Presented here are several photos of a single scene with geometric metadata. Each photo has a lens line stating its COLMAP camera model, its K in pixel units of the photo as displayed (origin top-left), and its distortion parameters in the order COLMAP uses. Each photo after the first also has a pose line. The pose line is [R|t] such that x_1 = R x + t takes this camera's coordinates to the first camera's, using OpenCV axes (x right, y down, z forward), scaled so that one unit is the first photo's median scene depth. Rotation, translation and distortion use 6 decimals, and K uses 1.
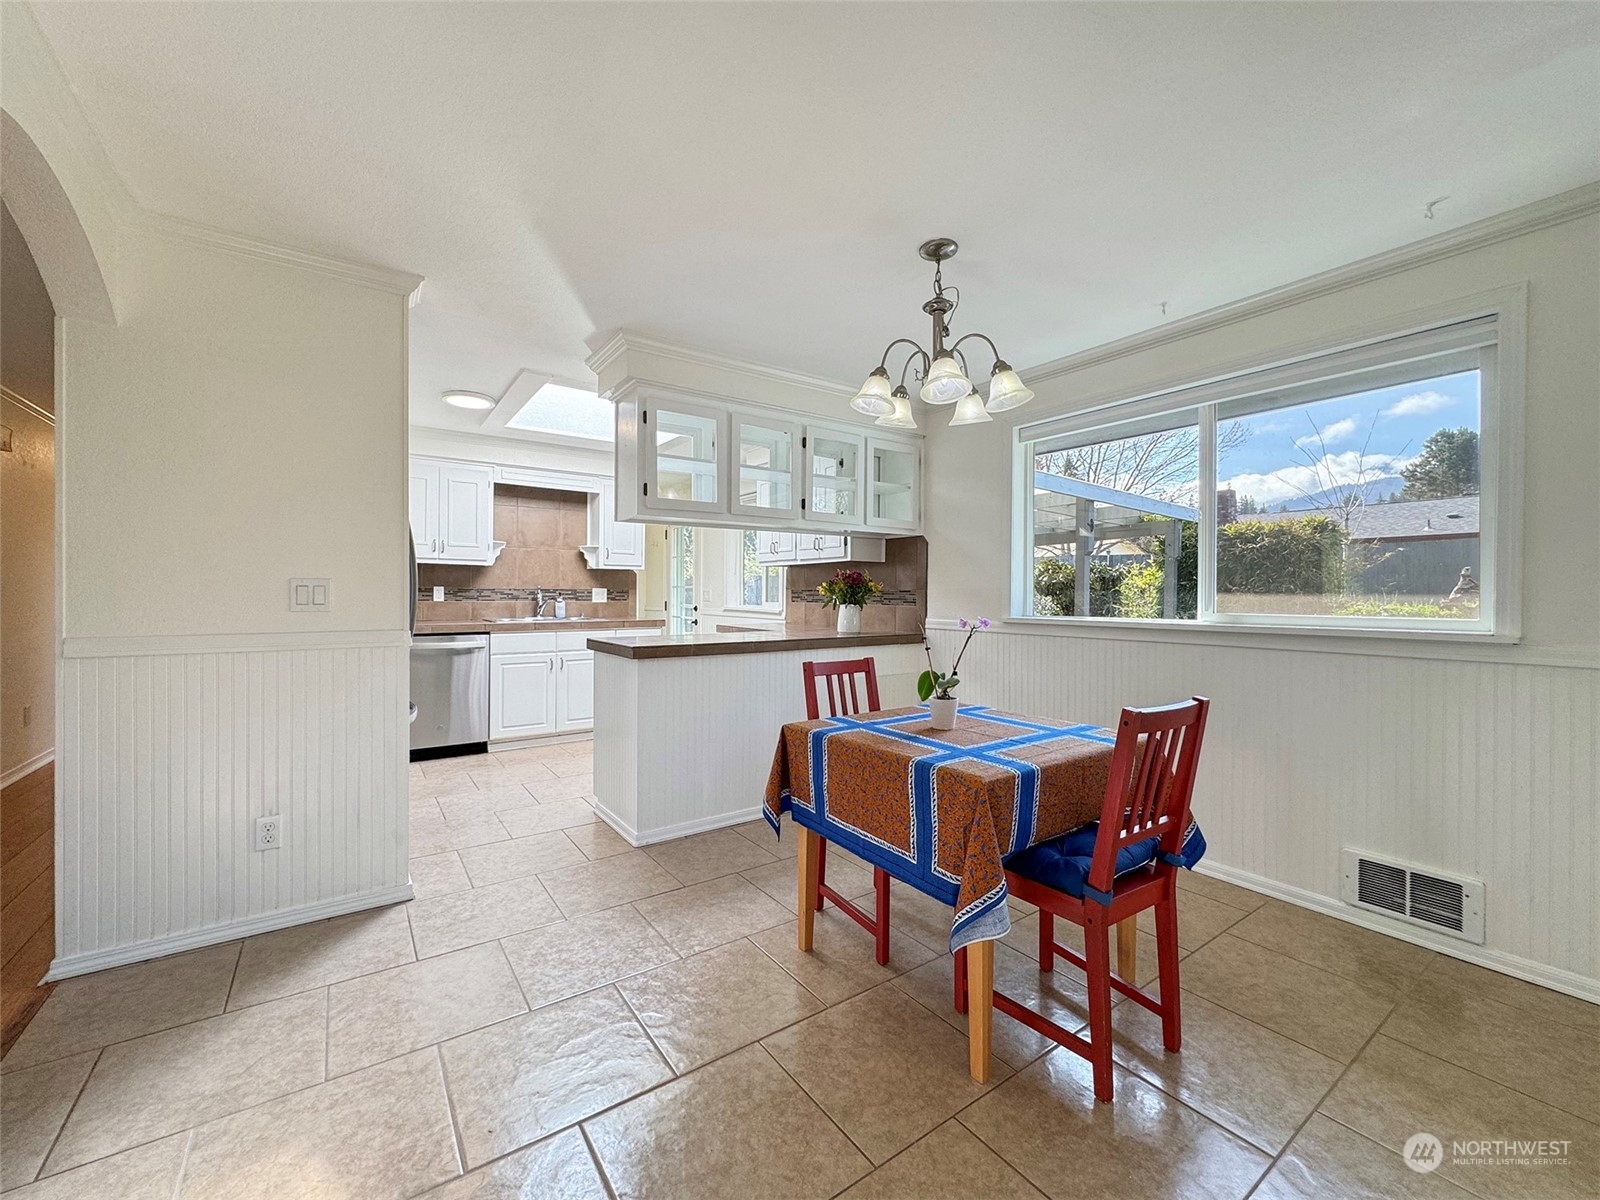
lens RADIAL K [[645.3, 0, 800.8], [0, 645.3, 596.4], [0, 0, 1]] dist [-0.001198, -0.000048]
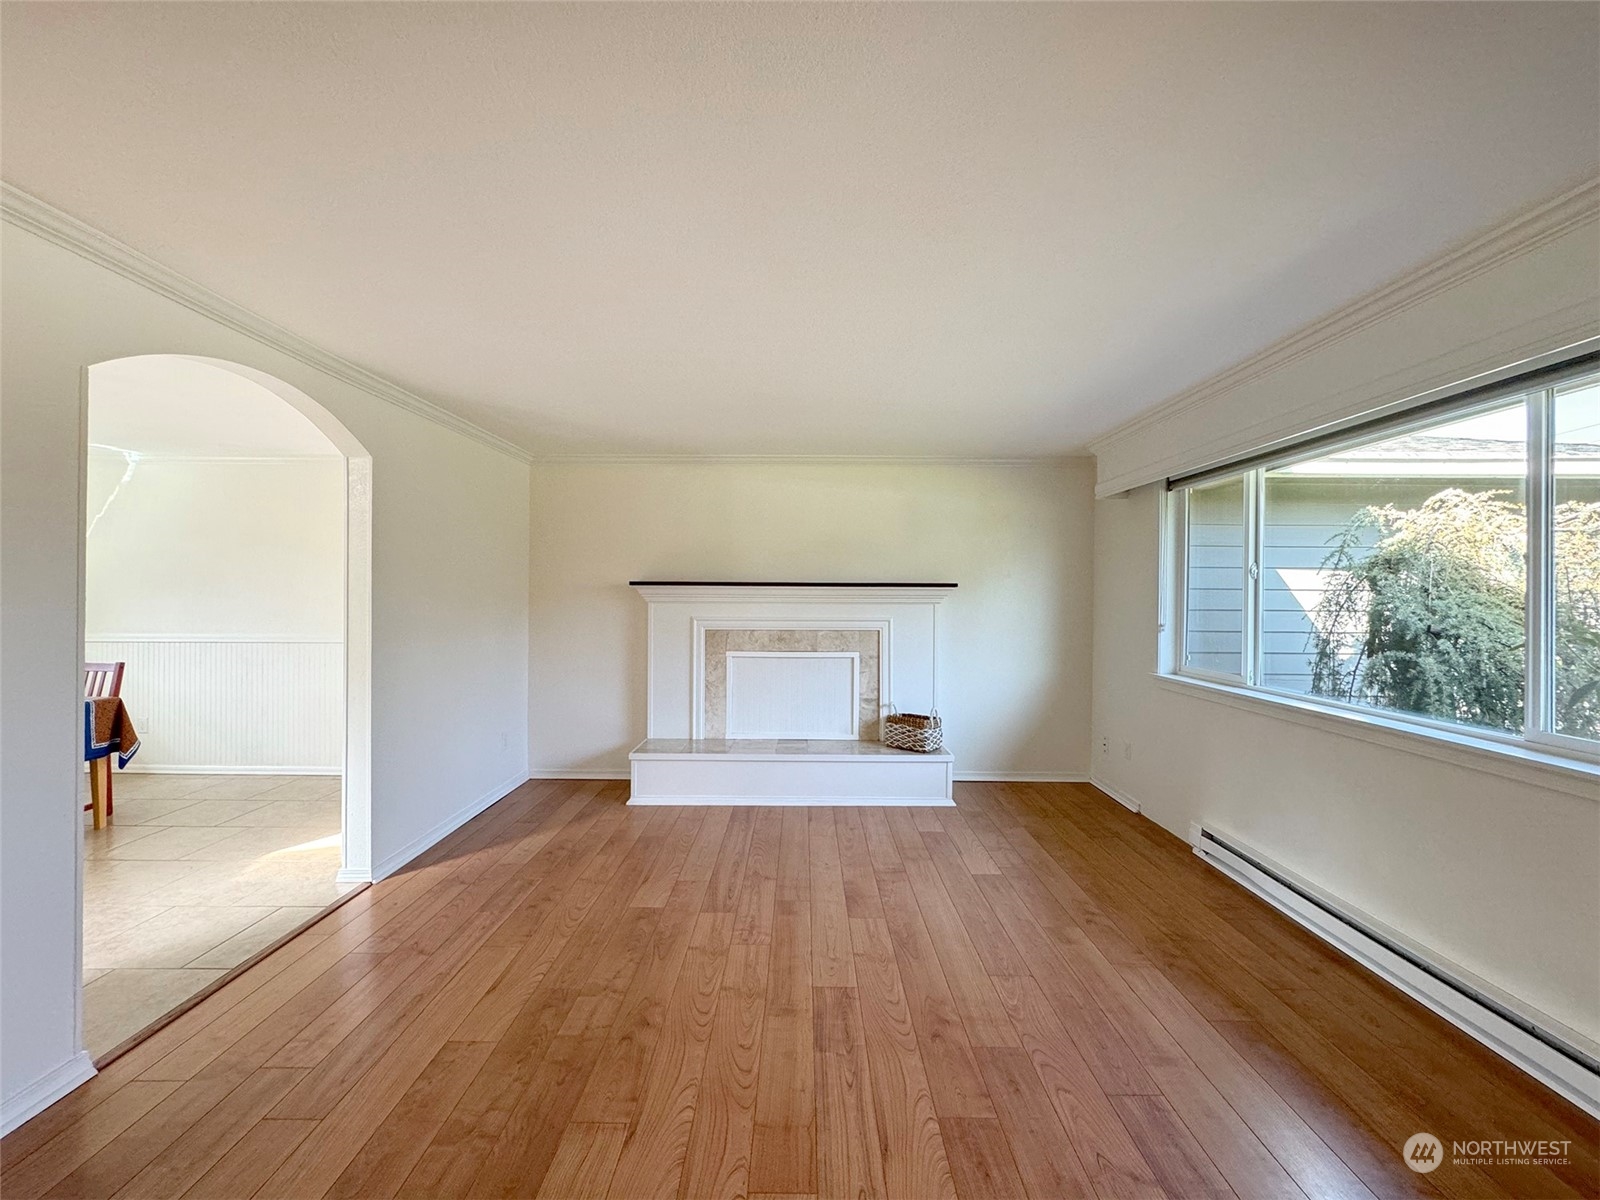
lens RADIAL K [[645.3, 0, 800.8], [0, 645.3, 596.4], [0, 0, 1]] dist [-0.001198, -0.000048]
pose [[-0.814743, -0.016841, 0.579578, -2.472304], [-0.013247, 0.999858, 0.010432, -0.125238], [-0.579671, 0.000822, -0.814850, 1.120751]]
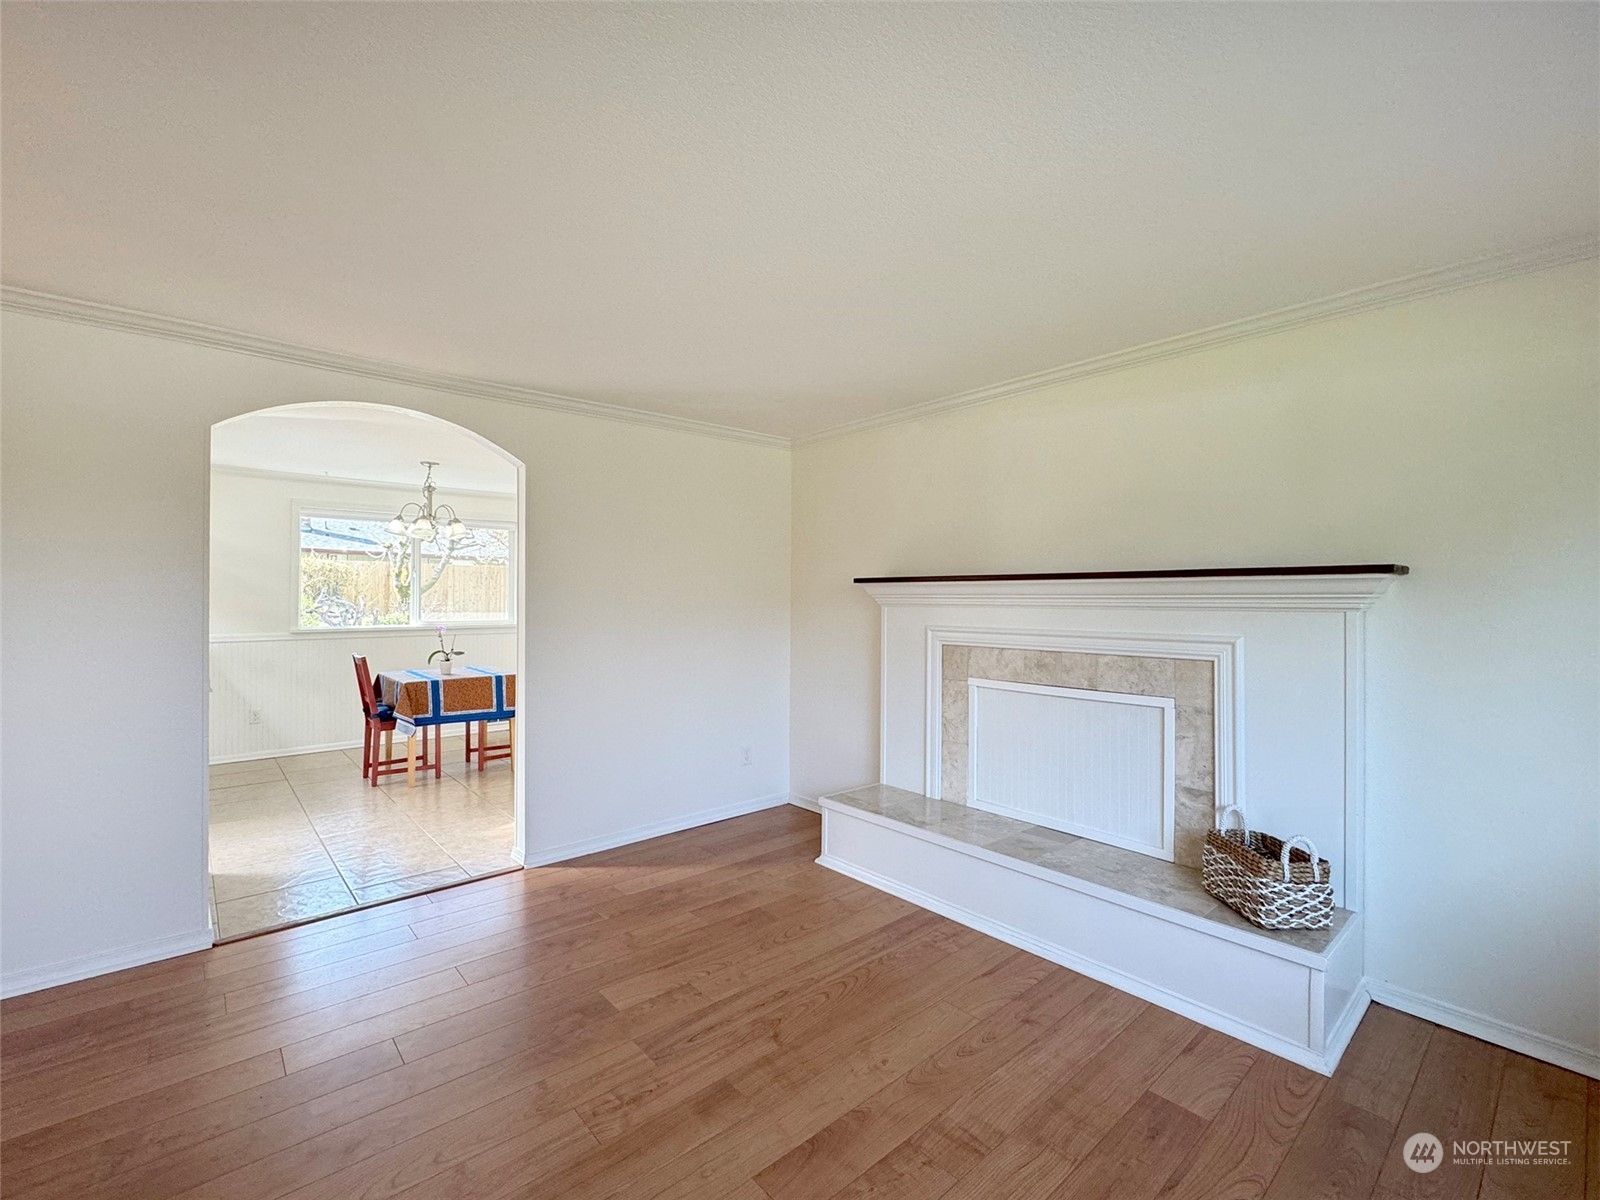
lens RADIAL K [[705.5, 0, 792.9], [0, 705.5, 595.2], [0, 0, 1]] dist [-0.000578, 0.000034]
pose [[-0.099471, -0.007917, 0.995009, -2.586903], [-0.002609, 0.999967, 0.007696, -0.113302], [-0.995037, -0.001830, -0.099488, -0.014414]]
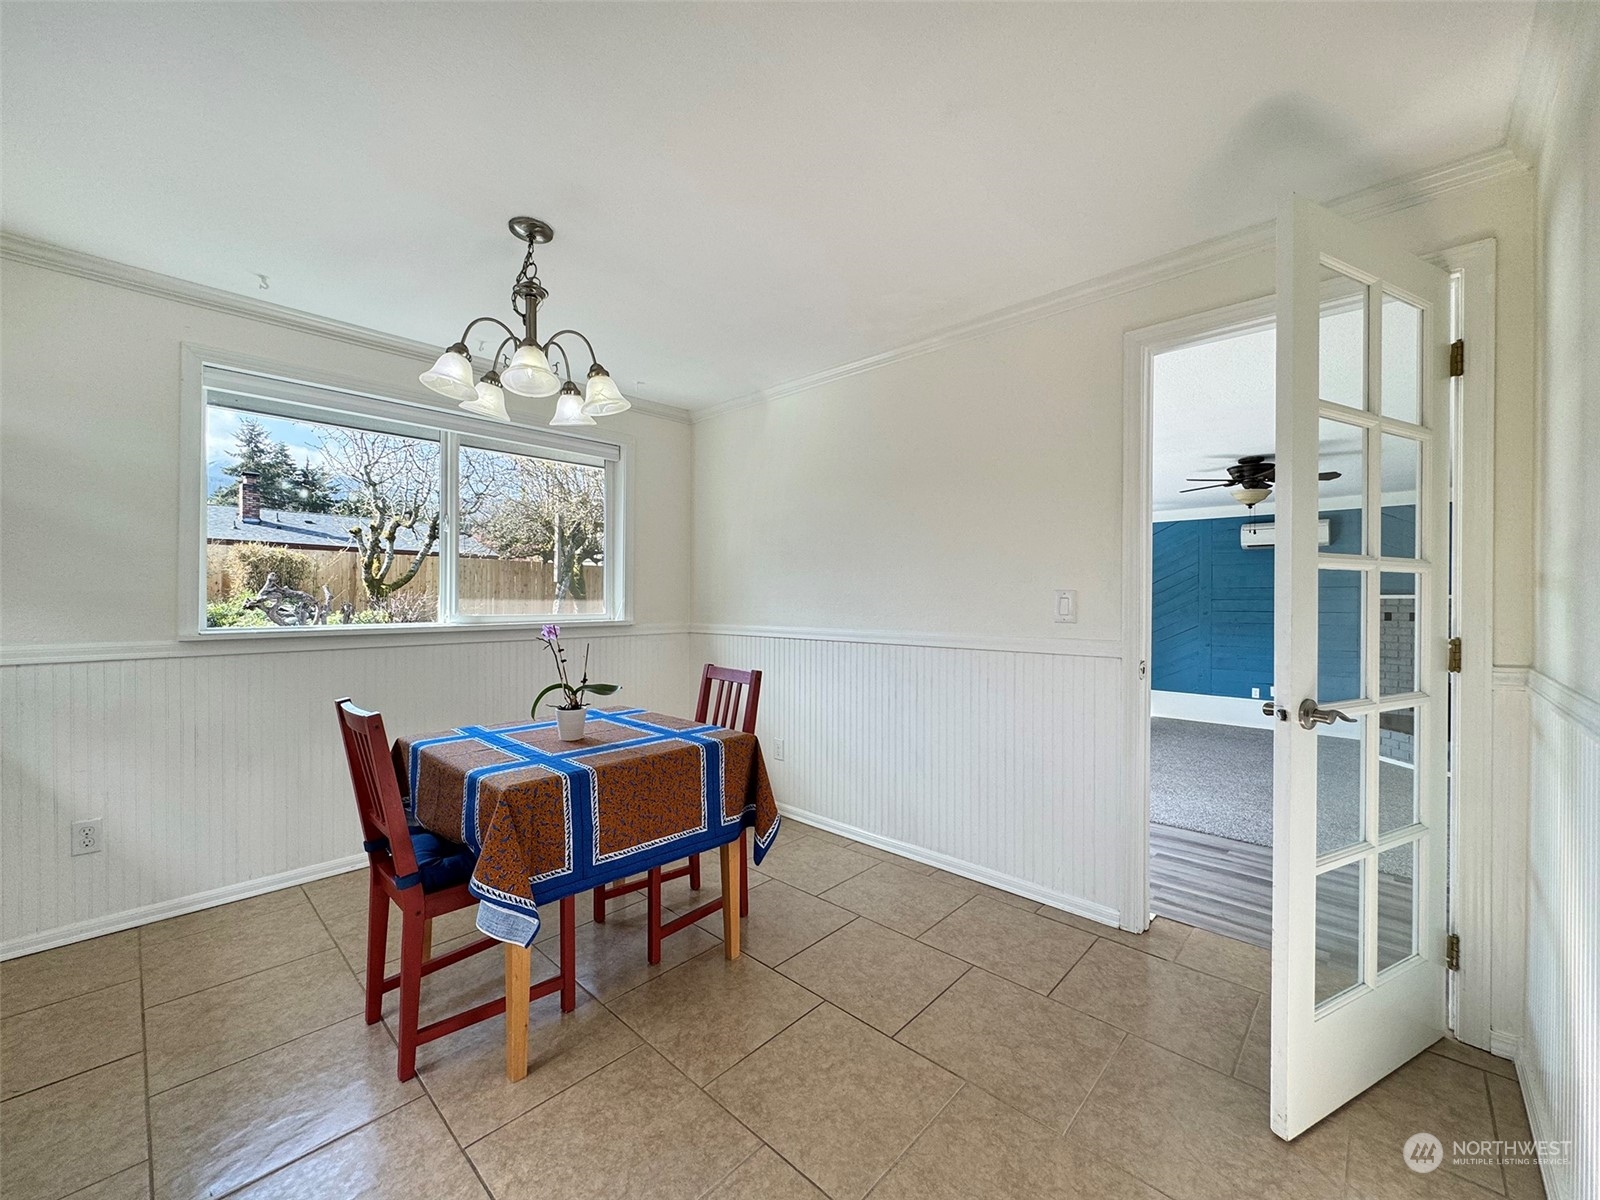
lens RADIAL K [[637.3, 0, 790.9], [0, 637.3, 601.3], [0, 0, 1]] dist [-0.000107, 0.000060]
pose [[-0.190097, -0.013968, 0.981666, -0.833193], [-0.003103, 0.999902, 0.013627, -0.022266], [-0.981760, -0.000456, -0.190122, 0.887353]]
